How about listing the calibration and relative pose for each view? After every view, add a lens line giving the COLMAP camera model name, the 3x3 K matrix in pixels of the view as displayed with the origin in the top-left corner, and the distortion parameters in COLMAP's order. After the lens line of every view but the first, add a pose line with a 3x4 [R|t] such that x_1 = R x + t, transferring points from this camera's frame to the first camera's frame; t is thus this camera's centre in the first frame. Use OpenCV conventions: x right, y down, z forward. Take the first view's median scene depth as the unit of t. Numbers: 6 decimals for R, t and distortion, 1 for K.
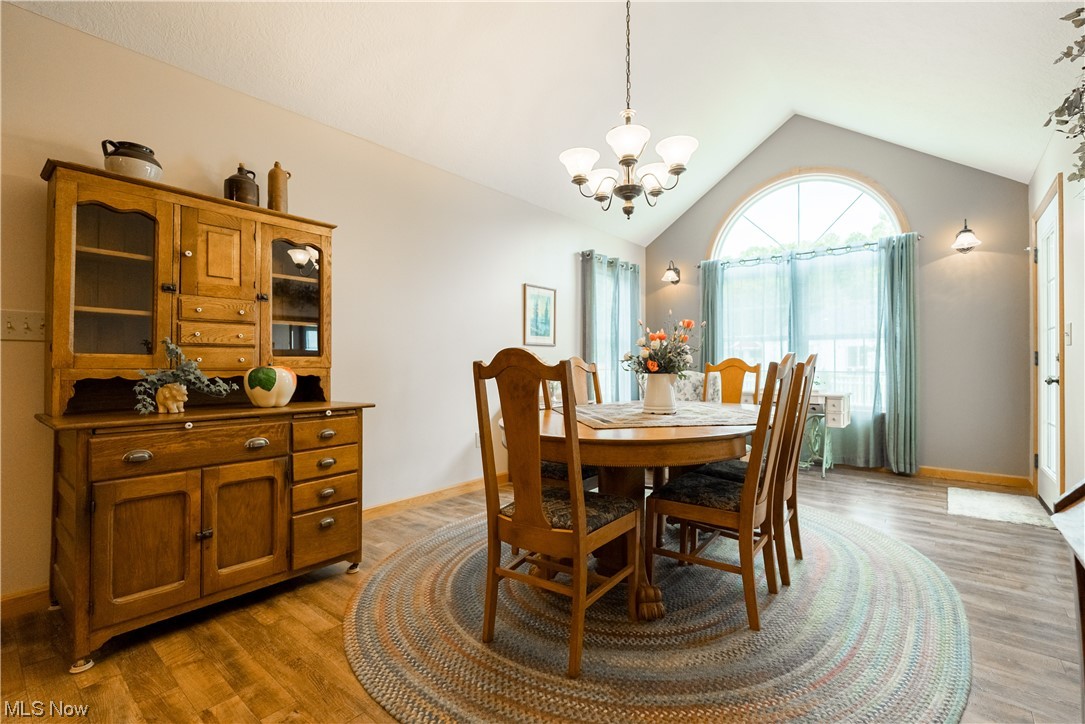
lens RADIAL K [[481.2, 0, 543.4], [0, 481.2, 363.9], [0, 0, 1]] dist [-0.002956, -0.000094]
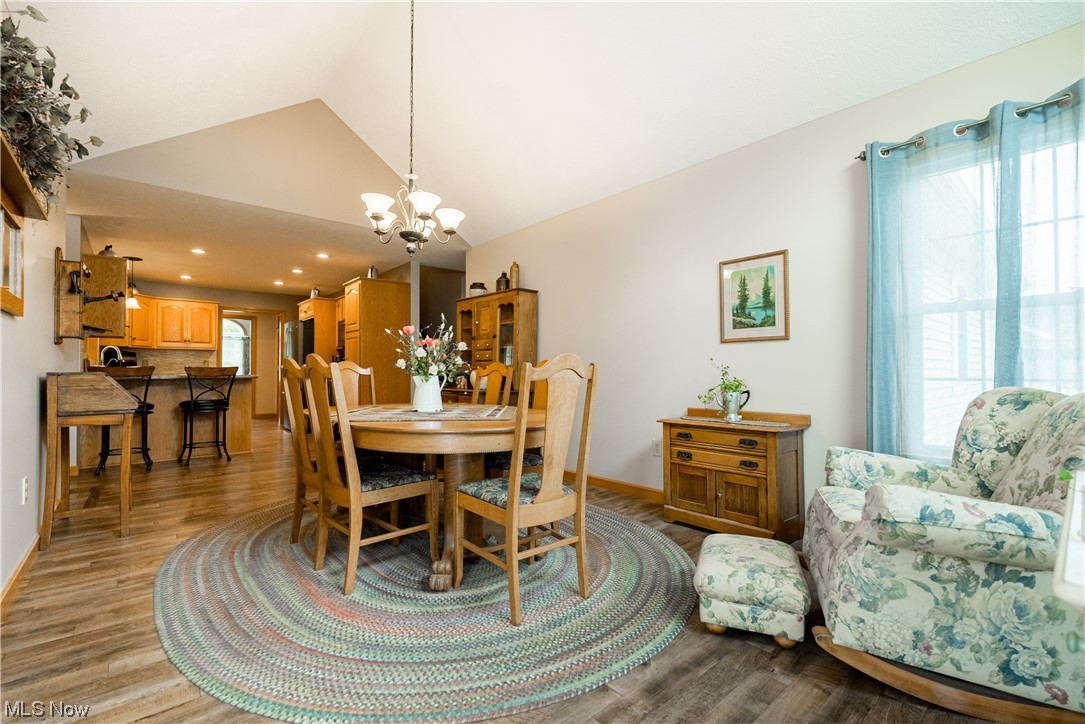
lens RADIAL K [[481.2, 0, 549.4], [0, 481.2, 364.4], [0, 0, 1]] dist [-0.002956, -0.000094]
pose [[-0.167801, -0.016229, -0.985687, 0.784911], [-0.000853, 0.999867, -0.016317, 0.007442], [0.985821, -0.001898, -0.167792, 0.891757]]
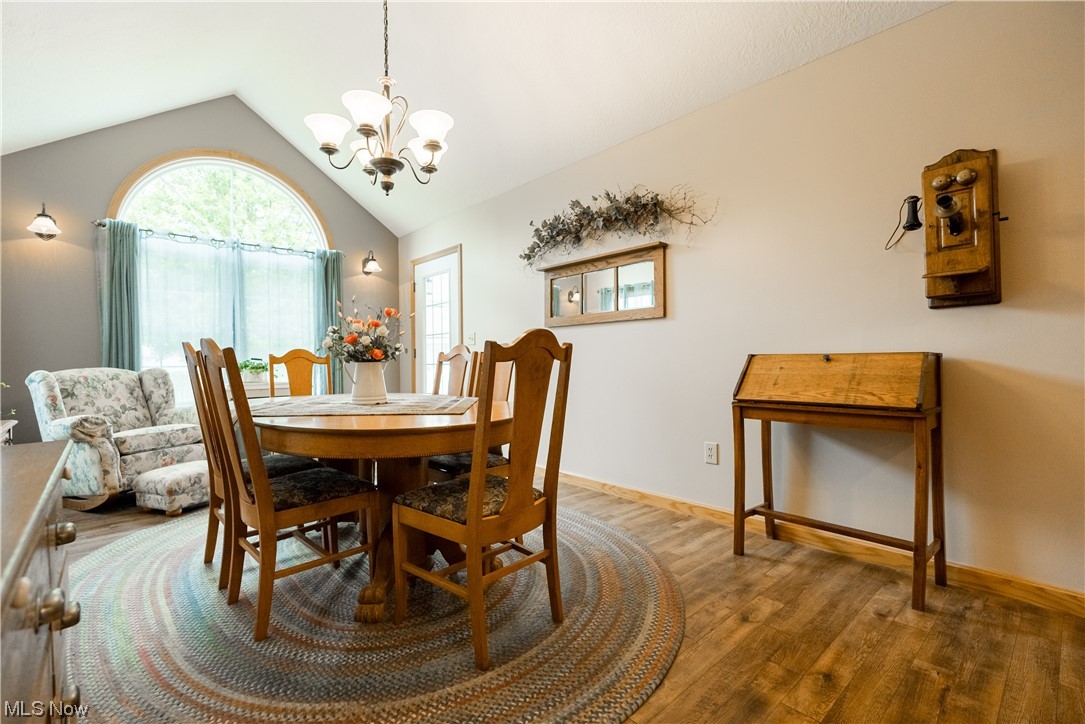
lens RADIAL K [[481.2, 0, 537.9], [0, 481.2, 363.1], [0, 0, 1]] dist [-0.002956, -0.000094]
pose [[0.152958, -0.007989, 0.988200, -0.393518], [0.009969, 0.999929, 0.006540, 0.011866], [-0.988182, 0.008851, 0.153026, 0.320227]]
